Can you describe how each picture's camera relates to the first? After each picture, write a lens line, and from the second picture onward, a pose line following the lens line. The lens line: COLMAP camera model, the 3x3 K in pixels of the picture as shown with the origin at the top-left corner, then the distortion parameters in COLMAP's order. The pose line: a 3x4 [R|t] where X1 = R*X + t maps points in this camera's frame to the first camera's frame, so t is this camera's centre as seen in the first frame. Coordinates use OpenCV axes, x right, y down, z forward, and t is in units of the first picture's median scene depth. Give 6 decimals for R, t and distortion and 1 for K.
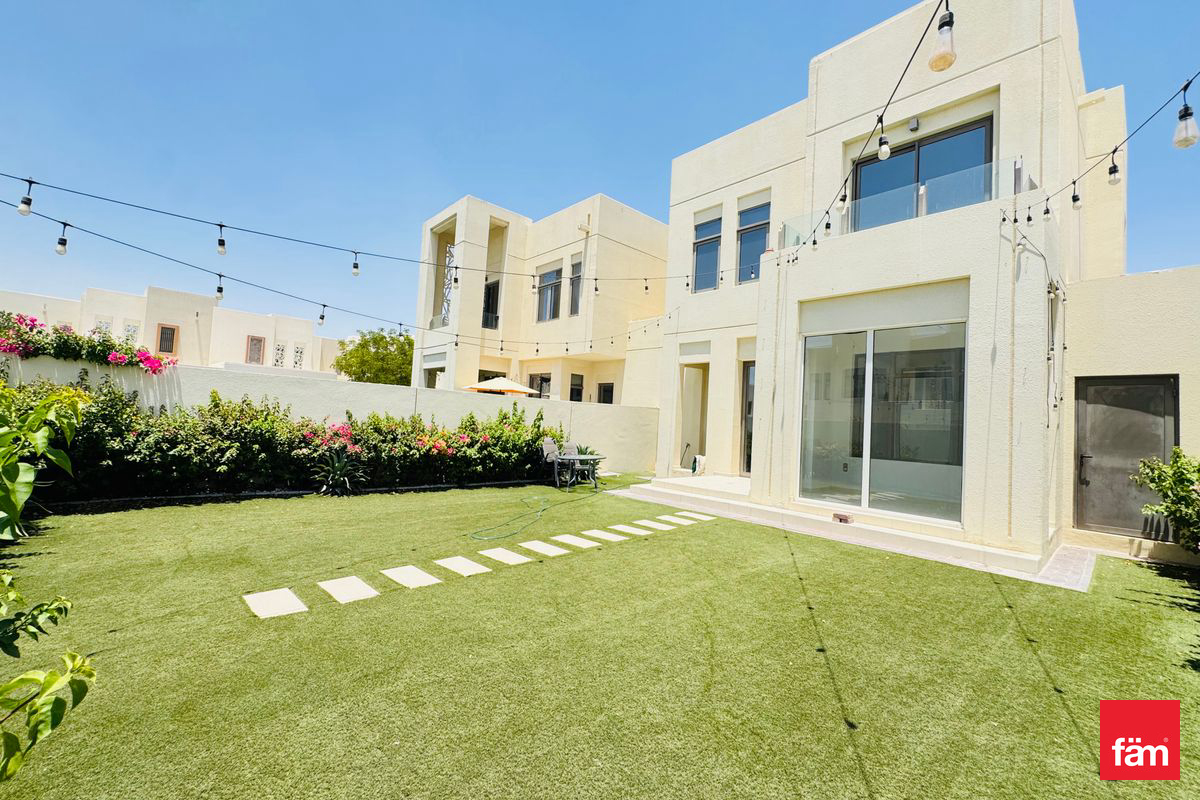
lens RADIAL K [[490.6, 0, 598.7], [0, 490.6, 399.7], [0, 0, 1]] dist [-0.000949, 0.000096]
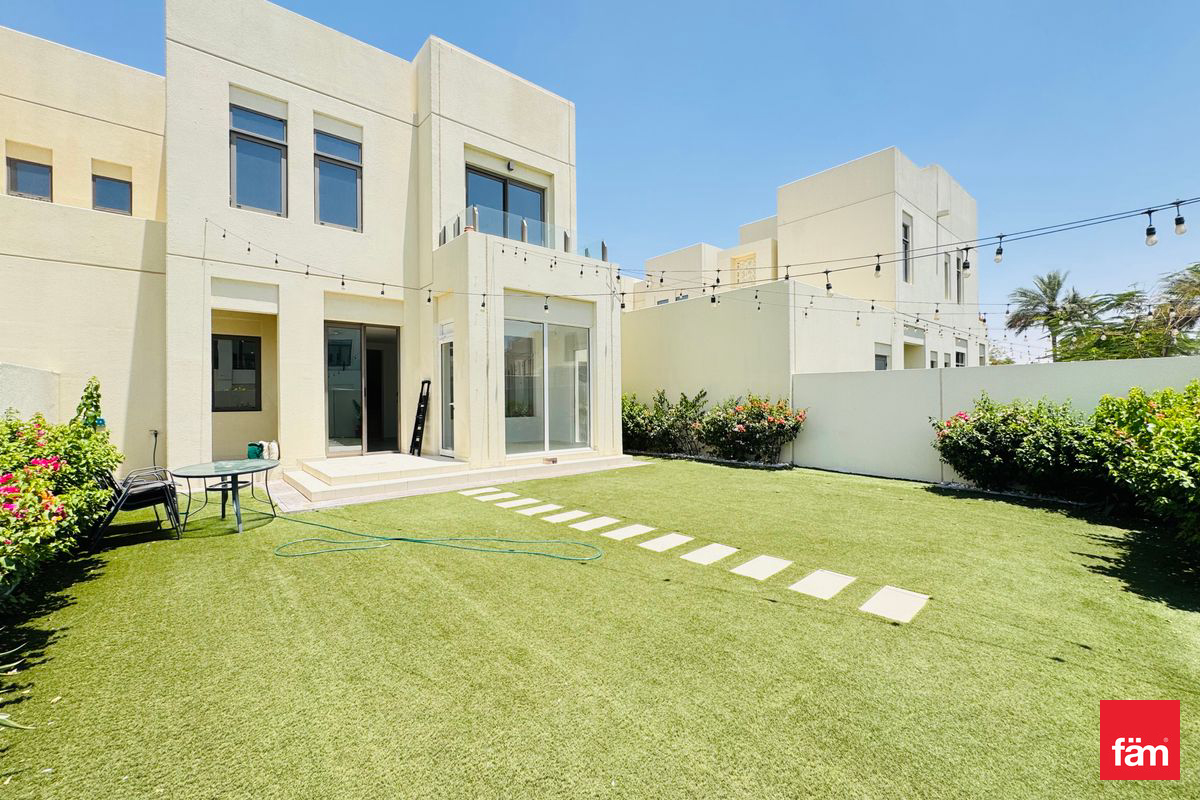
lens RADIAL K [[490.6, 0, 598.7], [0, 490.6, 399.7], [0, 0, 1]] dist [-0.000949, 0.000096]
pose [[0.037315, -0.057514, 0.997647, -0.545728], [-0.035408, 0.997639, 0.058838, -0.008539], [-0.998676, -0.037520, 0.035191, 0.524829]]
